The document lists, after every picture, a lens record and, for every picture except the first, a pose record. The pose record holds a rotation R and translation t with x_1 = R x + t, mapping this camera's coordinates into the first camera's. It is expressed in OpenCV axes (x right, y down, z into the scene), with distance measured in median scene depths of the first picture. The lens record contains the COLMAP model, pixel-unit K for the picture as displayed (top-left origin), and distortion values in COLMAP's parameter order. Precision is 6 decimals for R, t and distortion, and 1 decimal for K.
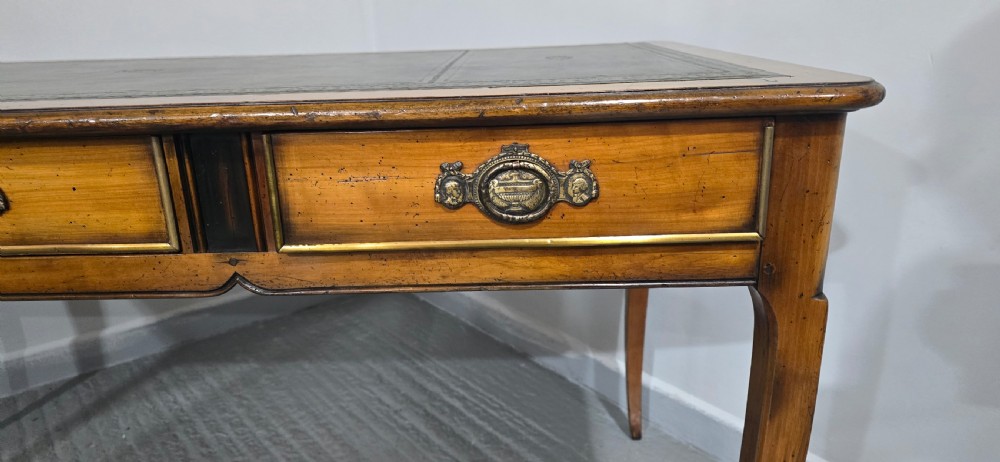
lens RADIAL K [[673.7, 0, 499.5], [0, 673.7, 227.5], [0, 0, 1]] dist [0.060579, -0.064373]
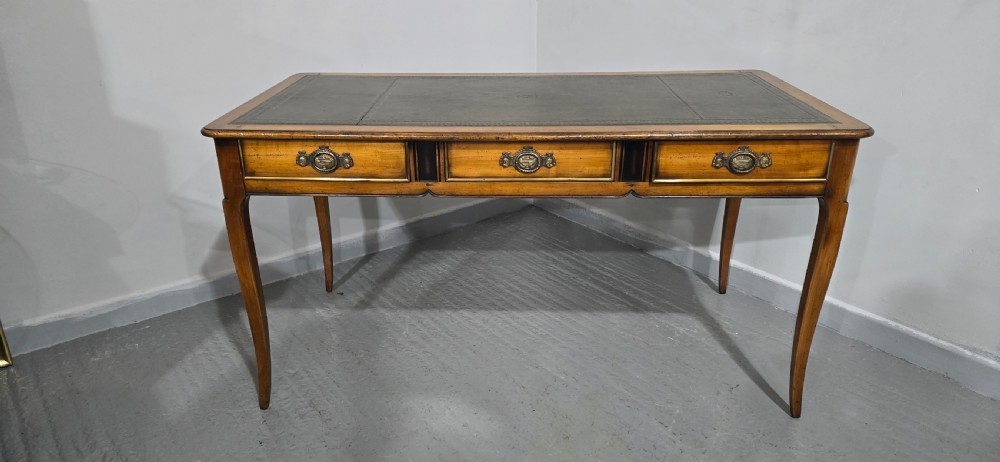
lens RADIAL K [[673.7, 0, 490.6], [0, 673.7, 226.9], [0, 0, 1]] dist [0.060579, -0.064373]
pose [[0.999752, 0.021894, -0.004018, -0.966767], [-0.021402, 0.995071, 0.096830, -0.035951], [0.006119, -0.096720, 0.995293, -1.790419]]
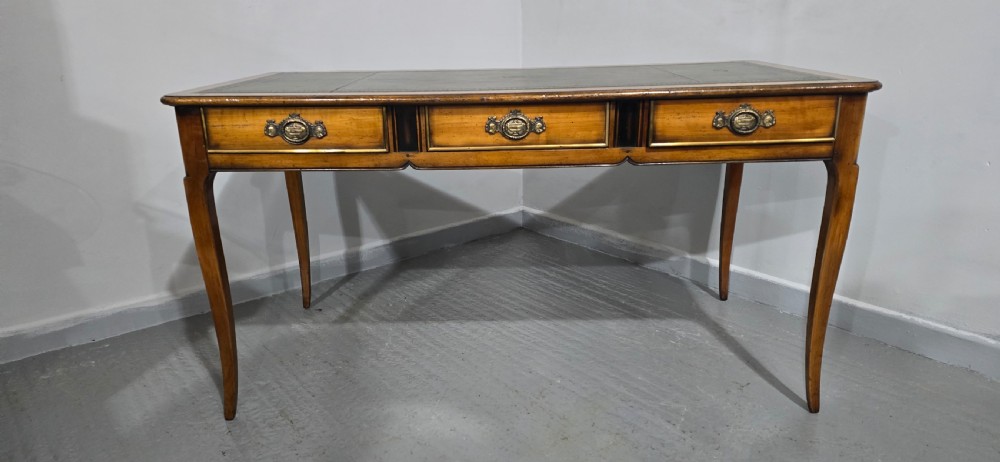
lens RADIAL K [[673.7, 0, 493.1], [0, 673.7, 236.0], [0, 0, 1]] dist [0.060579, -0.064373]
pose [[0.999881, 0.002483, 0.015220, -0.954260], [-0.002592, 0.999971, 0.007183, 0.360305], [-0.015201, -0.007222, 0.999858, -1.586068]]
